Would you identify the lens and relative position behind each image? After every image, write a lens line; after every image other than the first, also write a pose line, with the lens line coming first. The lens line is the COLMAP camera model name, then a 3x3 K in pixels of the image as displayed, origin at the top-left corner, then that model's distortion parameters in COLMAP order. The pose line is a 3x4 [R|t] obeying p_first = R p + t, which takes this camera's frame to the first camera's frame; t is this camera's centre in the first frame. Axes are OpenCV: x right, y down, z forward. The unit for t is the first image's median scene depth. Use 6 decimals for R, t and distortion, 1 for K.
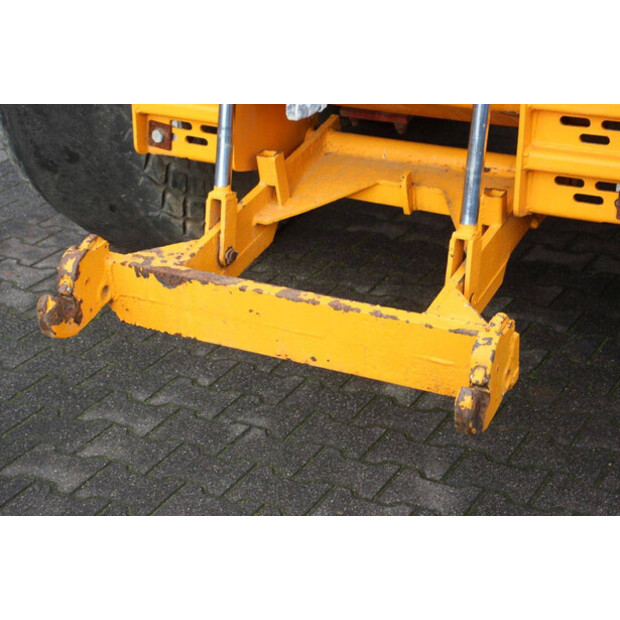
lens RADIAL K [[1384.6, 0, 310.0], [0, 1384.6, 310.0], [0, 0, 1]] dist [0.358940, 0.166049]
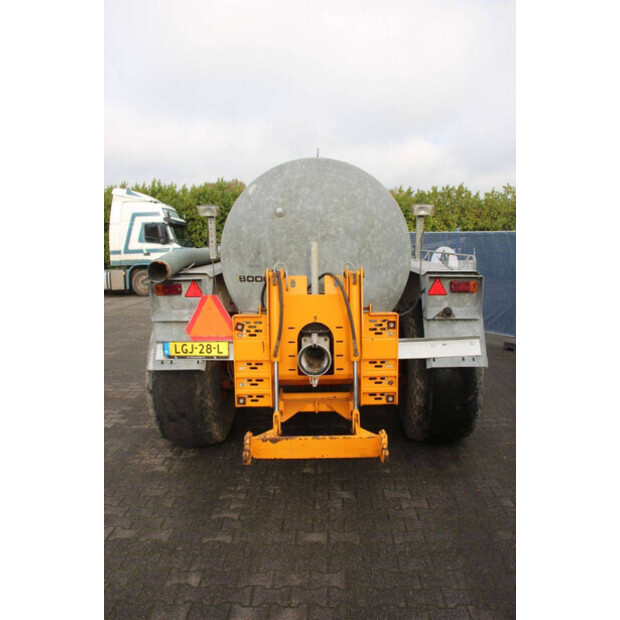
lens RADIAL K [[518.5, 0, 310.0], [0, 518.5, 310.0], [0, 0, 1]] dist [-0.175631, 0.207623]
pose [[0.894680, -0.065917, 0.441818, -0.518585], [0.193991, 0.948255, -0.251356, 0.005126], [-0.402387, 0.310592, 0.861172, -0.158793]]
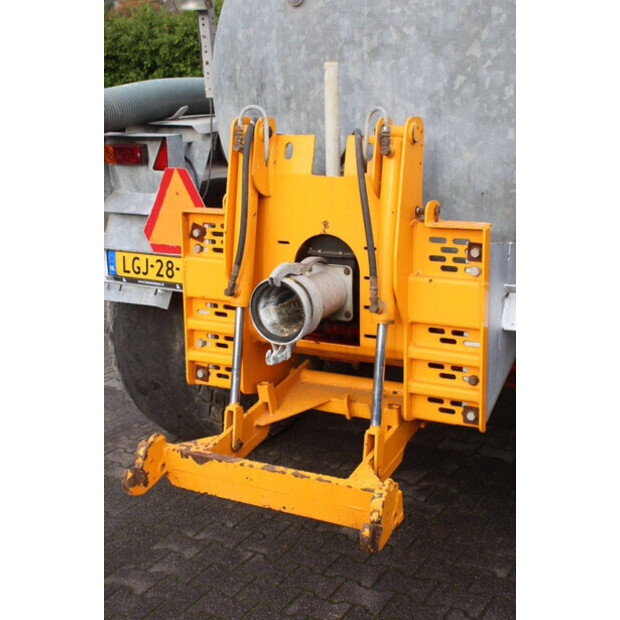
lens RADIAL K [[929.8, 0, 310.0], [0, 929.8, 310.0], [0, 0, 1]] dist [0.094831, 0.138628]
pose [[0.999325, -0.007837, -0.035894, 0.070335], [0.001112, 0.982988, -0.183668, 0.007770], [0.036723, 0.183504, 0.982333, -0.127725]]
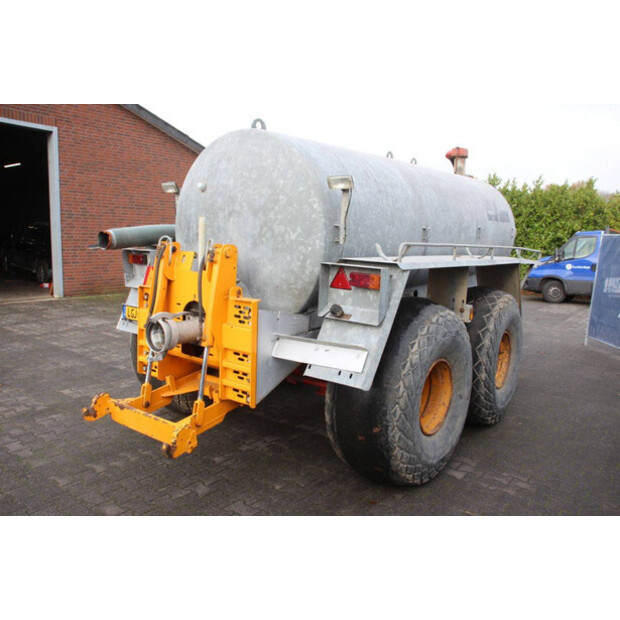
lens RADIAL K [[518.5, 0, 310.0], [0, 518.5, 310.0], [0, 0, 1]] dist [-0.175631, 0.207623]
pose [[0.986187, 0.066680, -0.151622, 0.498236], [-0.107731, 0.953533, -0.281369, 0.046361], [0.125815, 0.293817, 0.947545, -0.159991]]
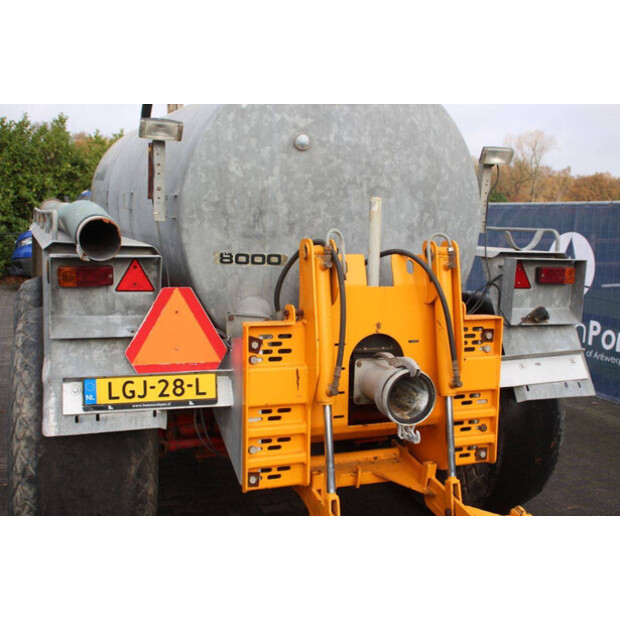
lens RADIAL K [[744.7, 0, 310.0], [0, 744.7, 310.0], [0, 0, 1]] dist [-0.017582, 0.048814]
pose [[0.664550, -0.066929, 0.744240, -0.810375], [0.285612, 0.943108, -0.170216, -0.159279], [-0.690506, 0.325681, 0.645858, 0.299185]]
